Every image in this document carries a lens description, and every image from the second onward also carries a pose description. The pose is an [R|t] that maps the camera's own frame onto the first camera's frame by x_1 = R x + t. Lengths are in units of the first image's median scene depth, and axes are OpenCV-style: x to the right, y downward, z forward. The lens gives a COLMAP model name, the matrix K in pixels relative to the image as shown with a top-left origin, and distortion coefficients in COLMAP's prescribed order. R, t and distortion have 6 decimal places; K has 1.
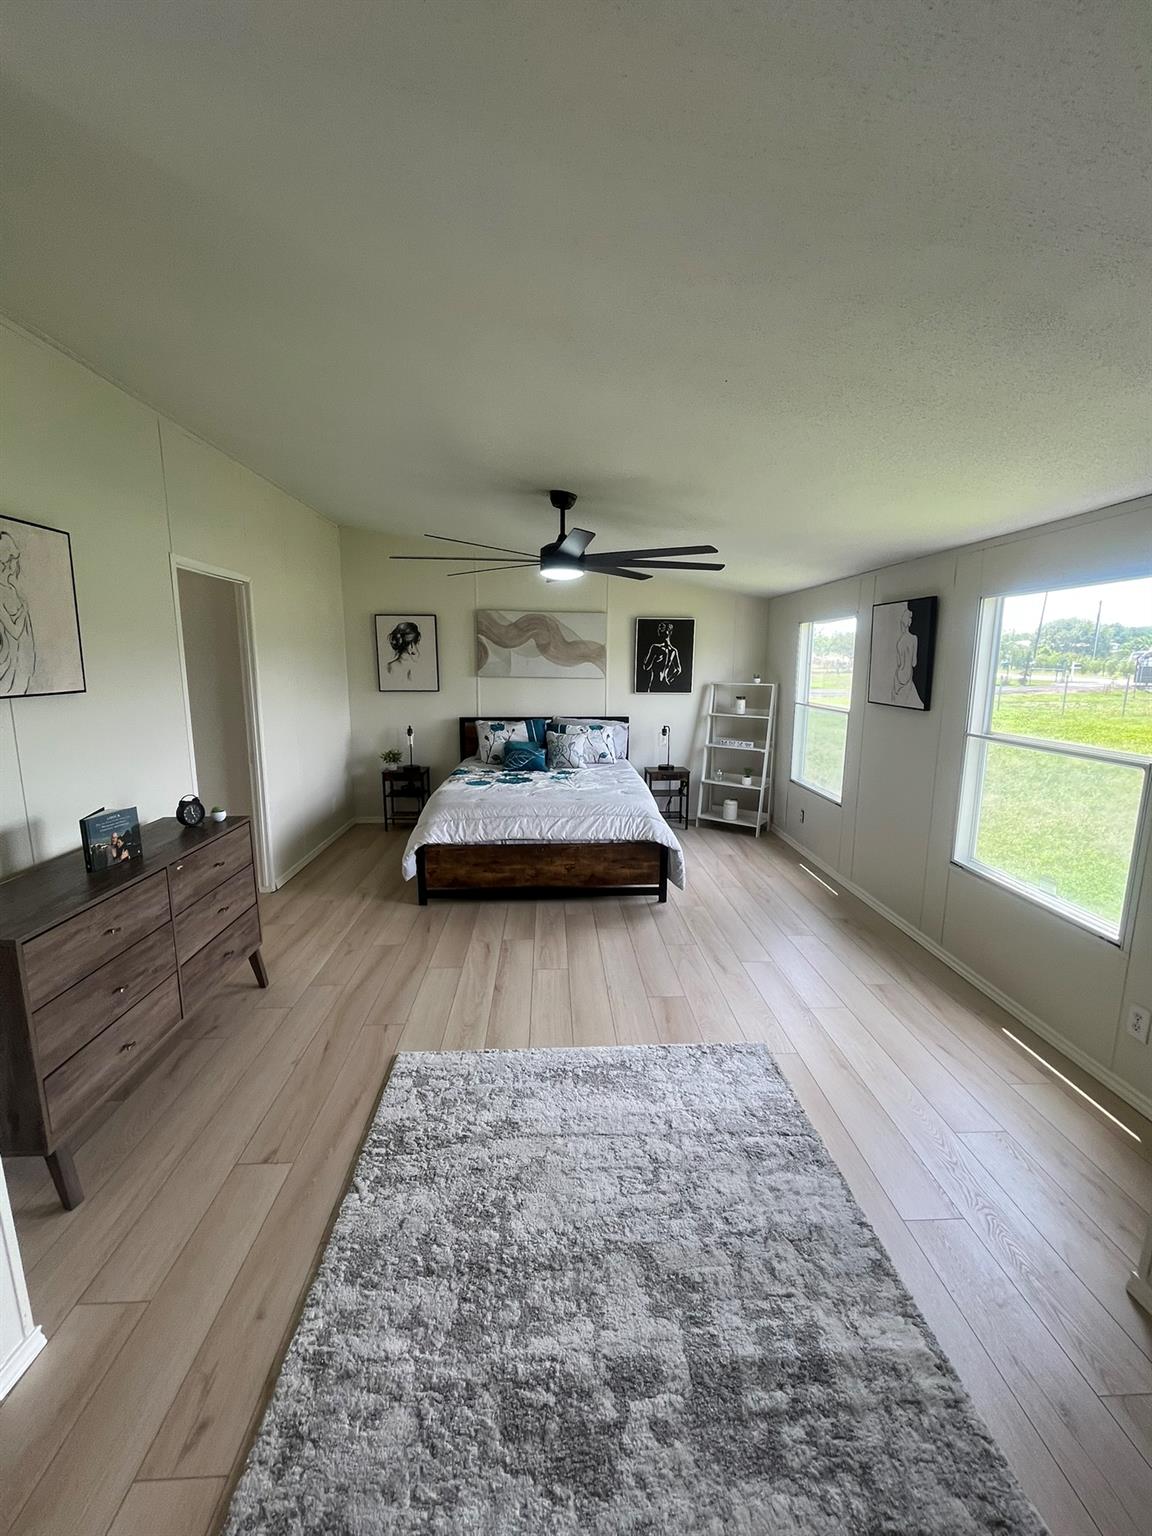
lens RADIAL K [[624.6, 0, 576.7], [0, 624.6, 766.1], [0, 0, 1]] dist [-0.004244, 0.000617]
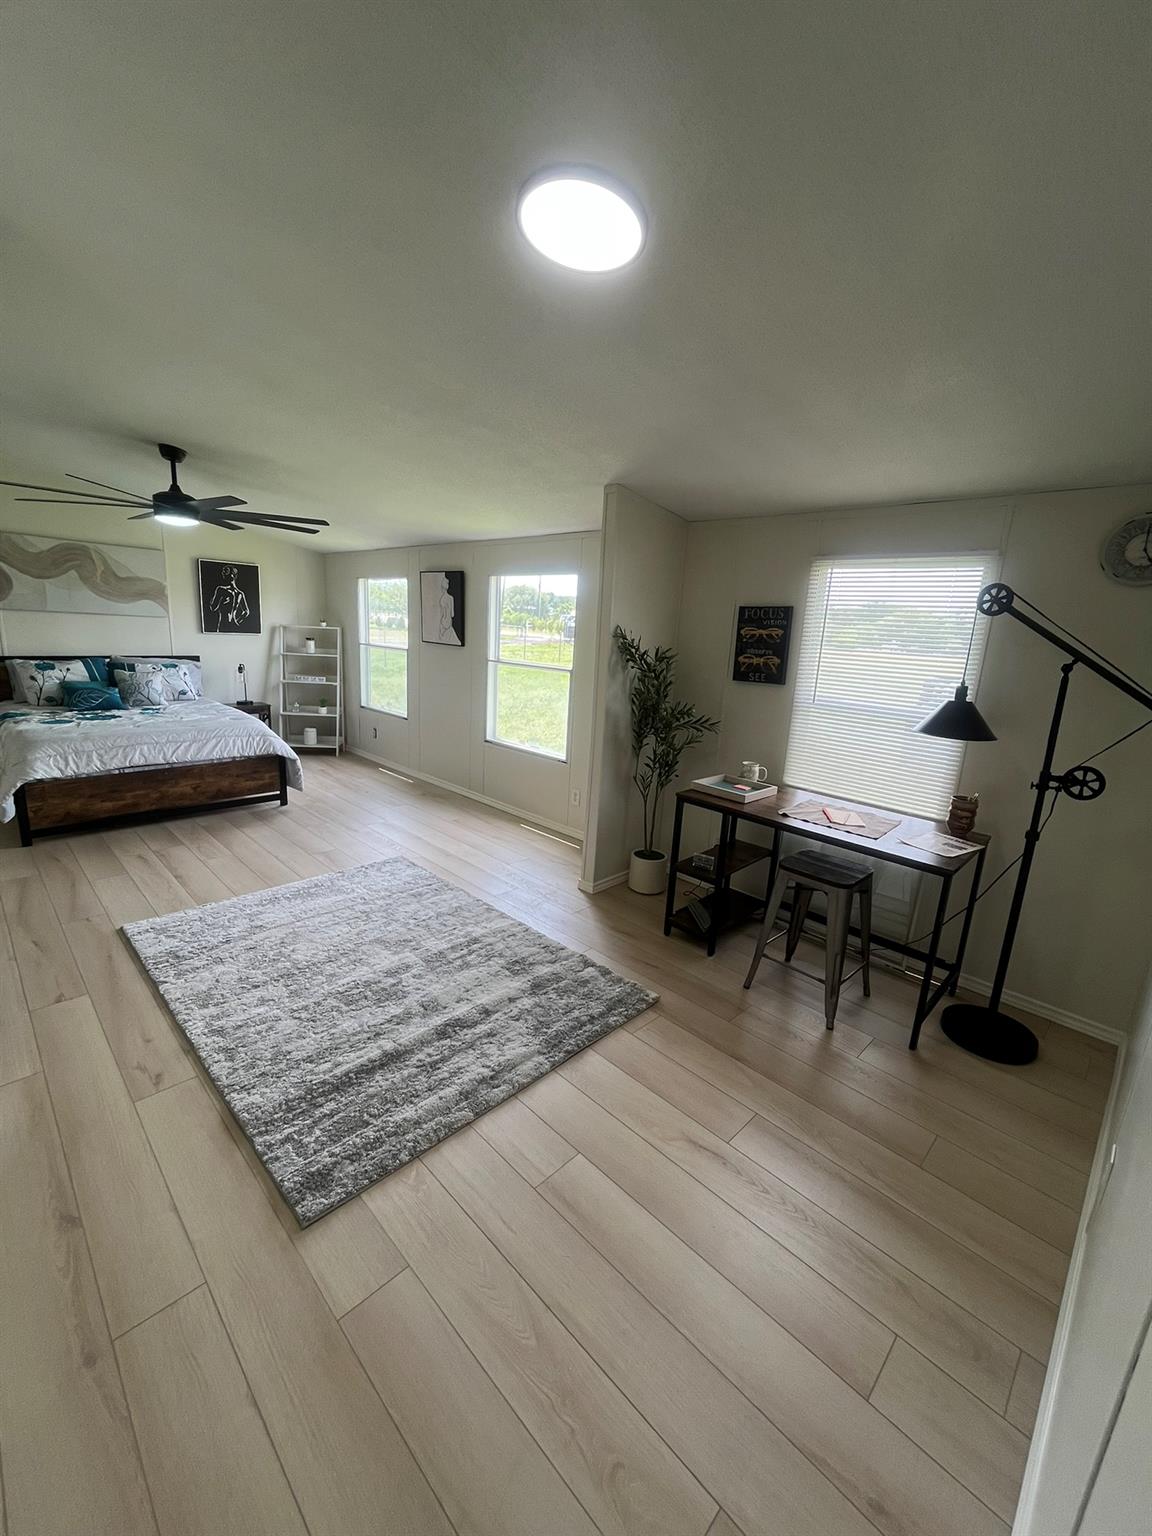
lens RADIAL K [[624.6, 0, 575.9], [0, 624.6, 764.9], [0, 0, 1]] dist [-0.004244, 0.000617]
pose [[0.735175, -0.115334, 0.667993, -0.271850], [0.064575, 0.992854, 0.100354, 0.059643], [-0.674794, -0.030642, 0.737370, -0.305217]]
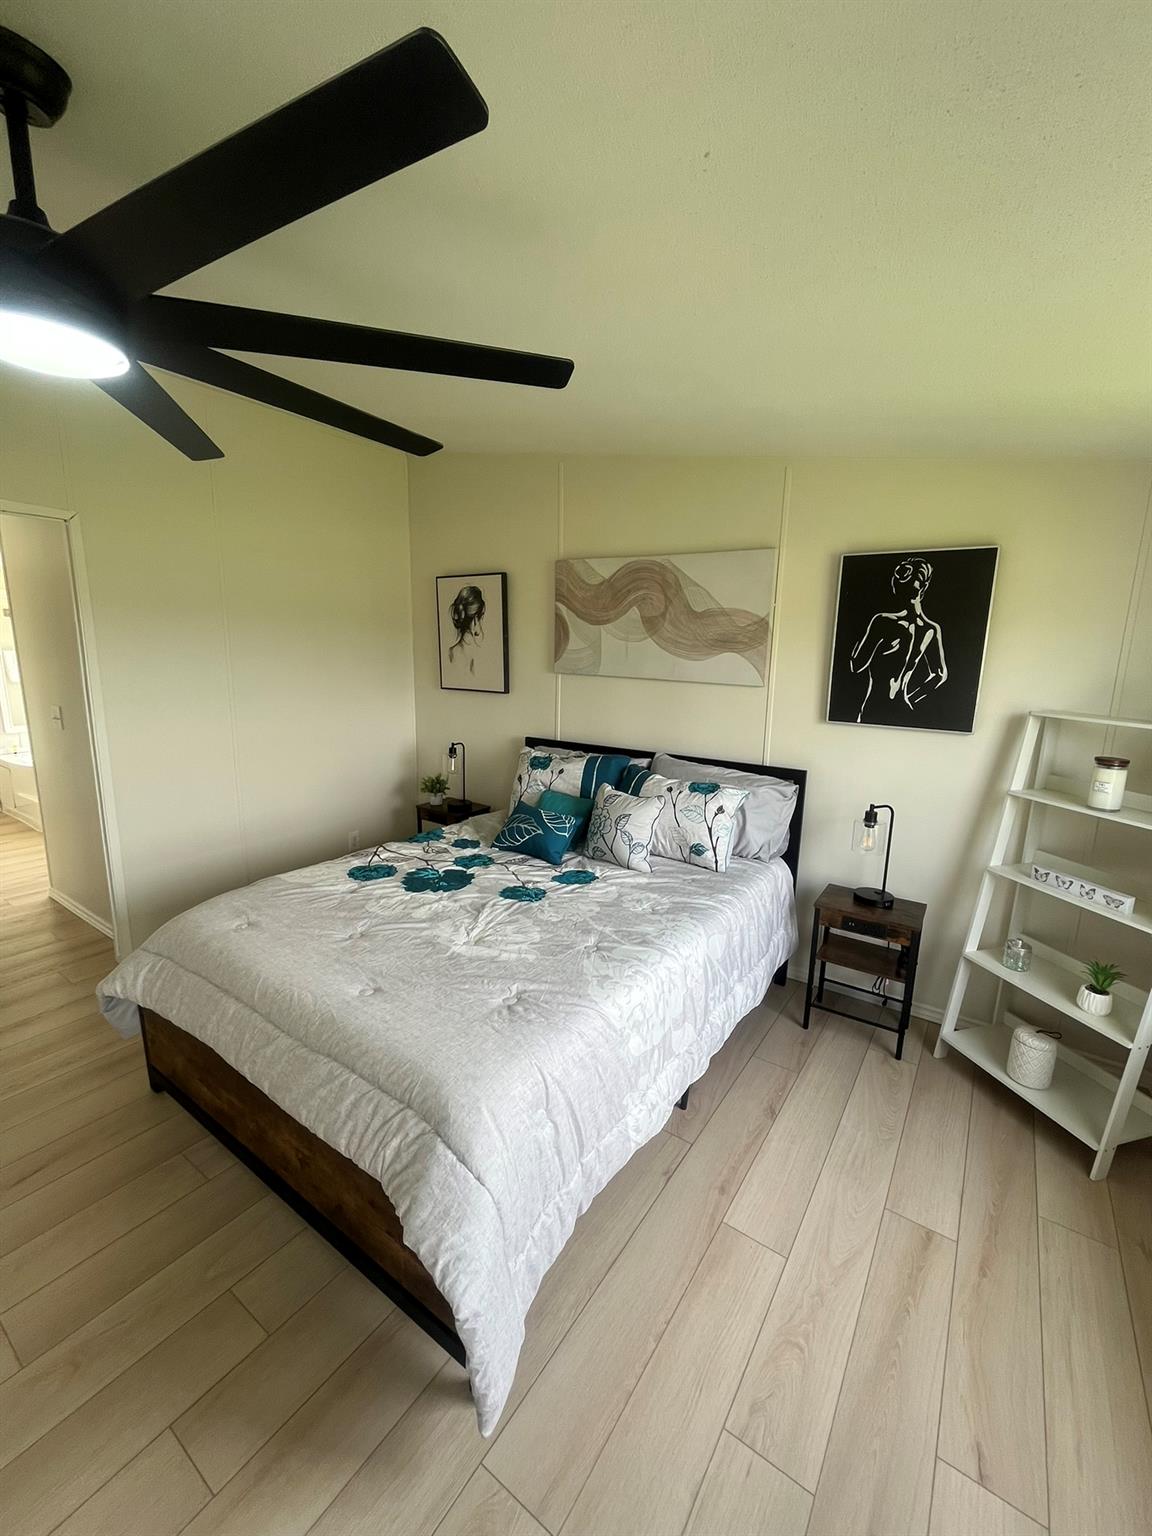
lens RADIAL K [[624.6, 0, 574.9], [0, 624.6, 763.4], [0, 0, 1]] dist [-0.004244, 0.000617]
pose [[0.792819, 0.124927, -0.596516, 0.359031], [-0.118740, 0.991672, 0.049869, -0.140088], [0.597779, 0.031294, 0.801050, 0.838469]]
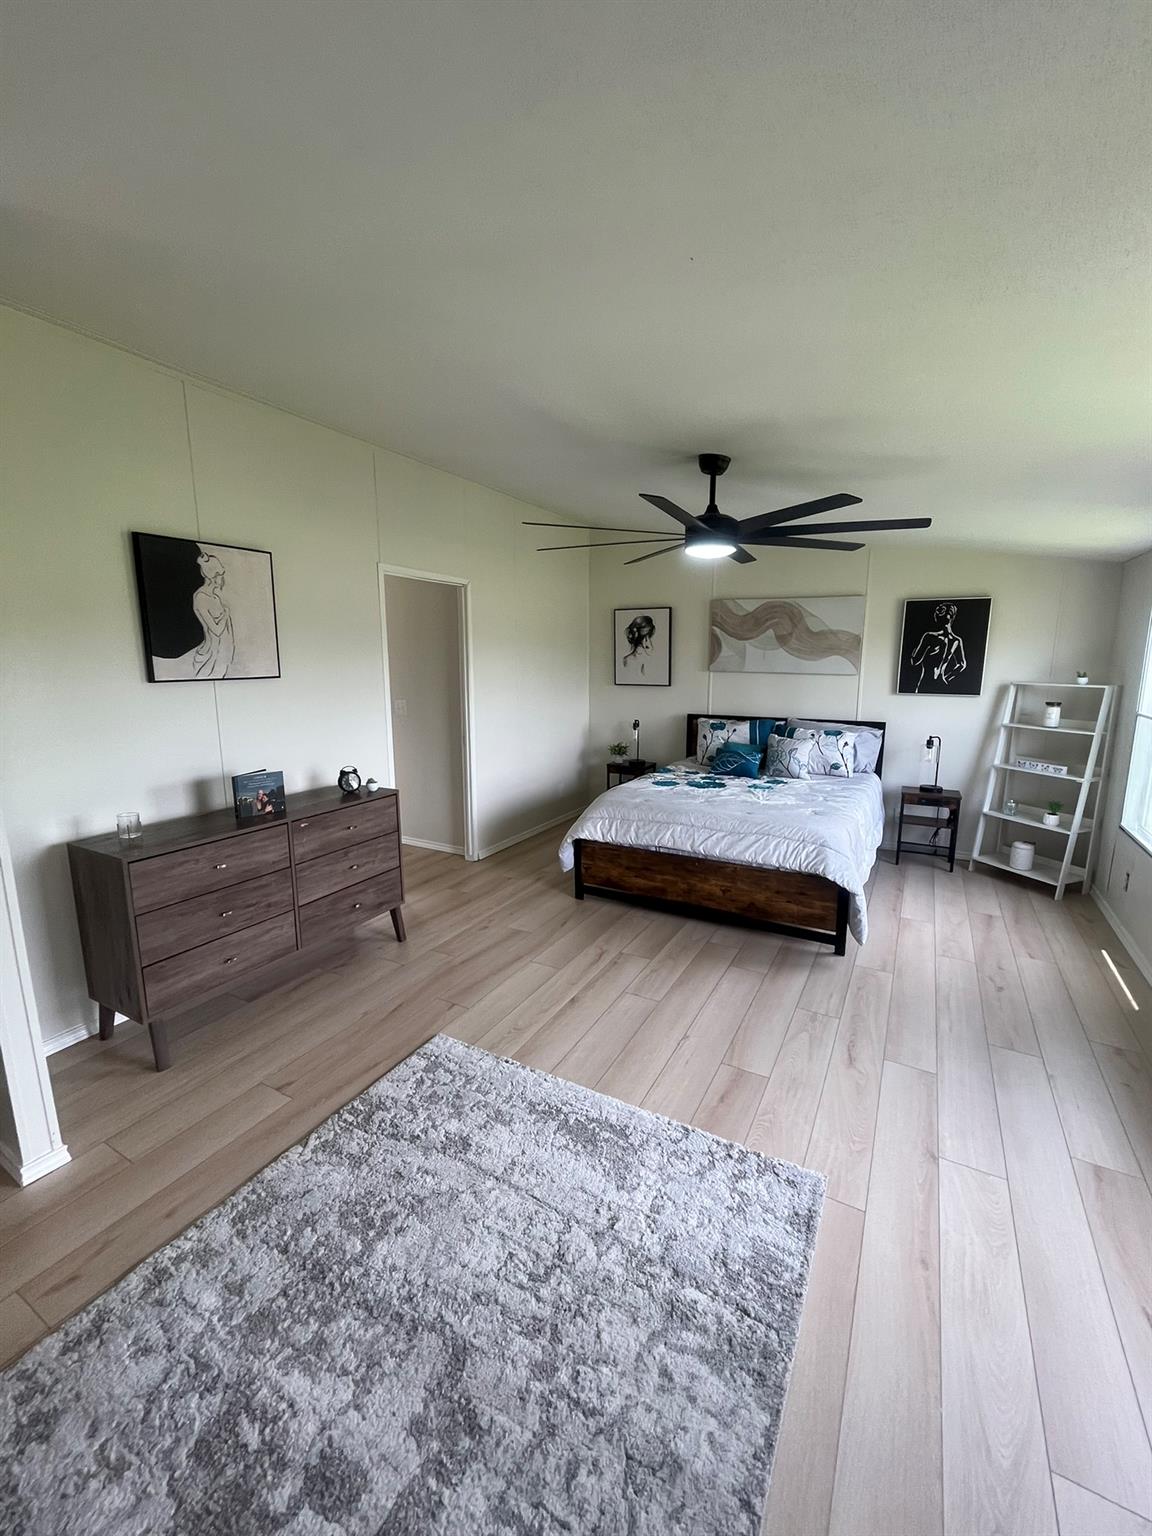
lens RADIAL K [[624.6, 0, 576.2], [0, 624.6, 765.6], [0, 0, 1]] dist [-0.004244, 0.000617]
pose [[0.851061, 0.087136, -0.517785, 0.266304], [-0.084950, 0.995992, 0.027983, -0.018310], [0.518148, 0.020171, 0.855053, 0.154573]]
